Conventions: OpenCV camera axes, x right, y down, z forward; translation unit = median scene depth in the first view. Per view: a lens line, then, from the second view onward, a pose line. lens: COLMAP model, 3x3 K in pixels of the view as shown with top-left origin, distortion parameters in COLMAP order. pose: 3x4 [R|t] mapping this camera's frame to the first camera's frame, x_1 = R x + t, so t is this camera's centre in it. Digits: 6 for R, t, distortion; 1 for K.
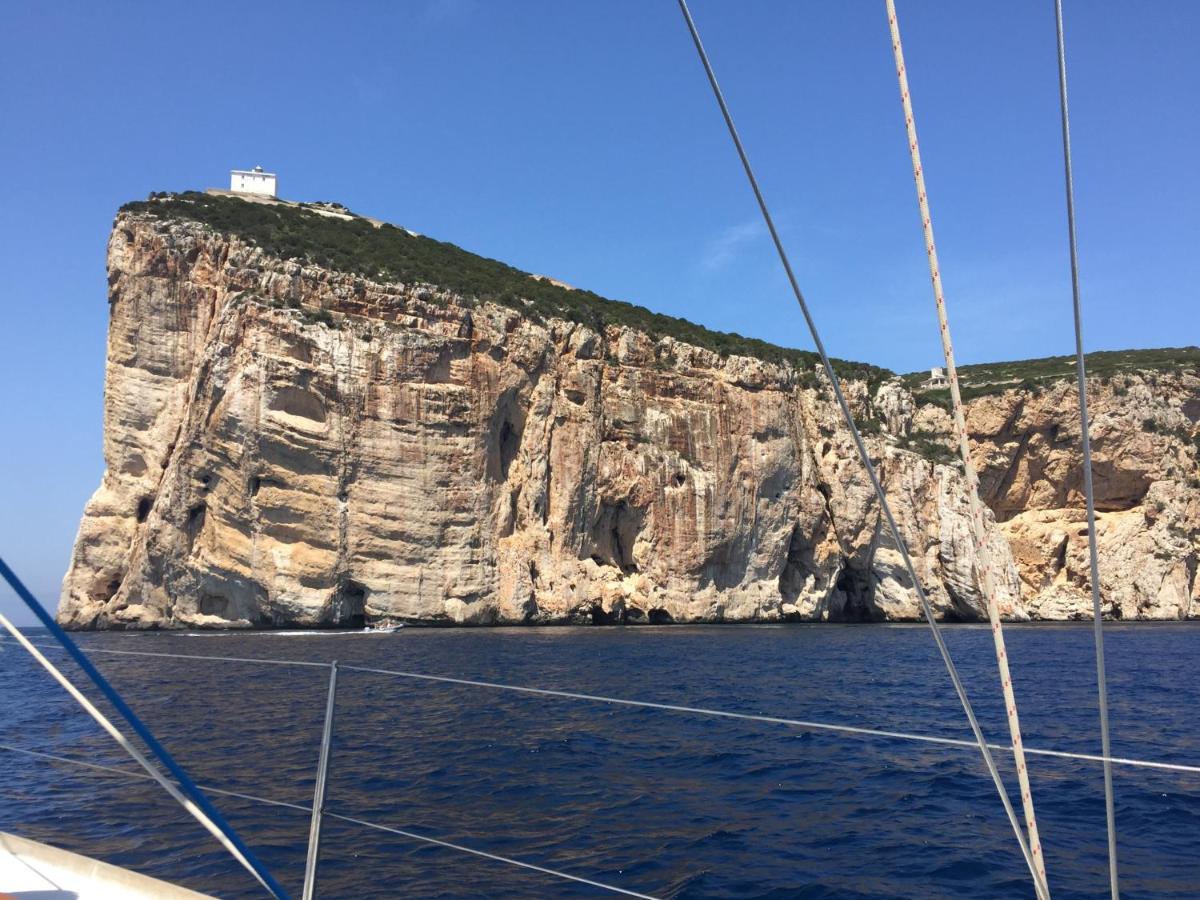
lens RADIAL K [[991.5, 0, 600.4], [0, 991.5, 449.7], [0, 0, 1]] dist [0.015918, -0.006968]
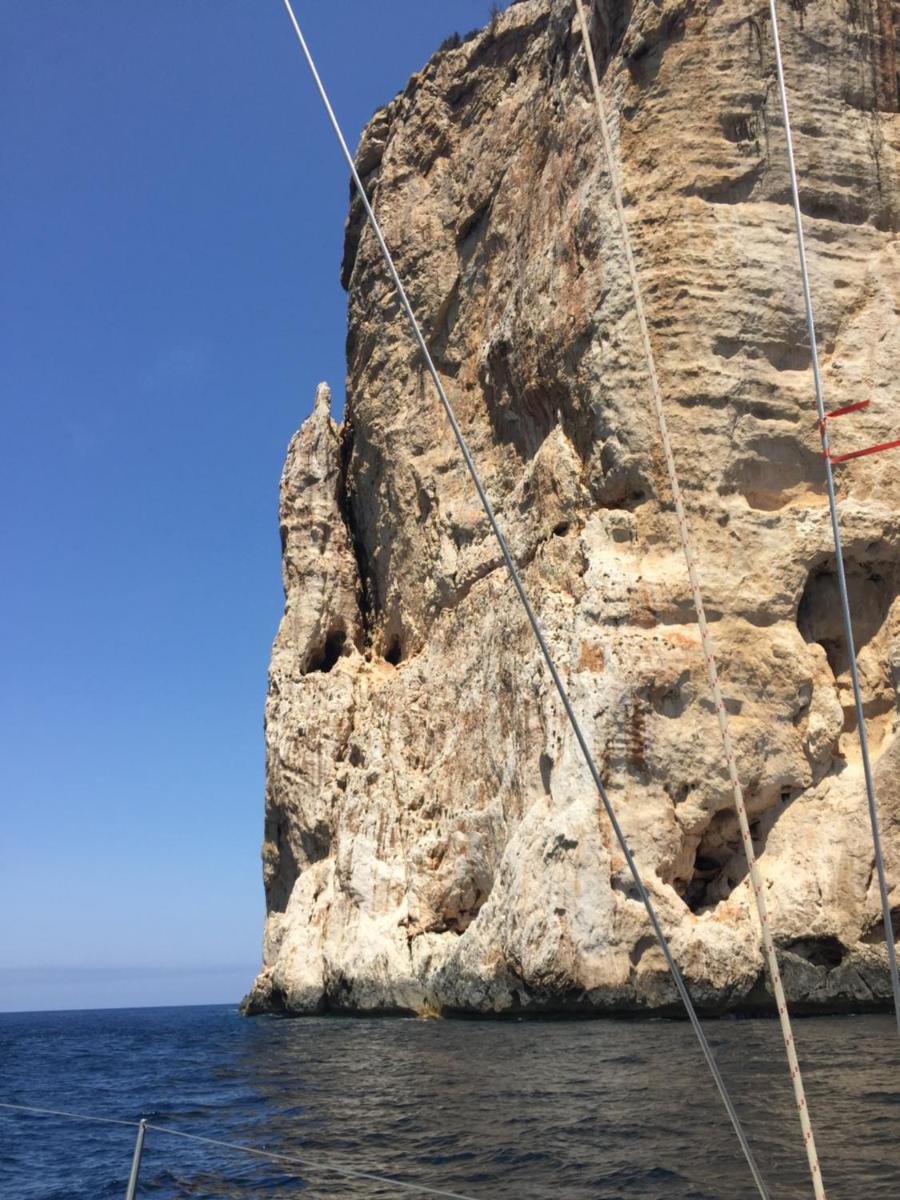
lens RADIAL K [[991.5, 0, 449.7], [0, 991.5, 600.5], [0, 0, 1]] dist [0.015918, -0.006968]
pose [[0.988561, 0.031888, 0.147411, -0.620288], [-0.002499, 0.980721, -0.195396, 0.122305], [-0.150800, 0.192793, 0.969583, 0.709636]]
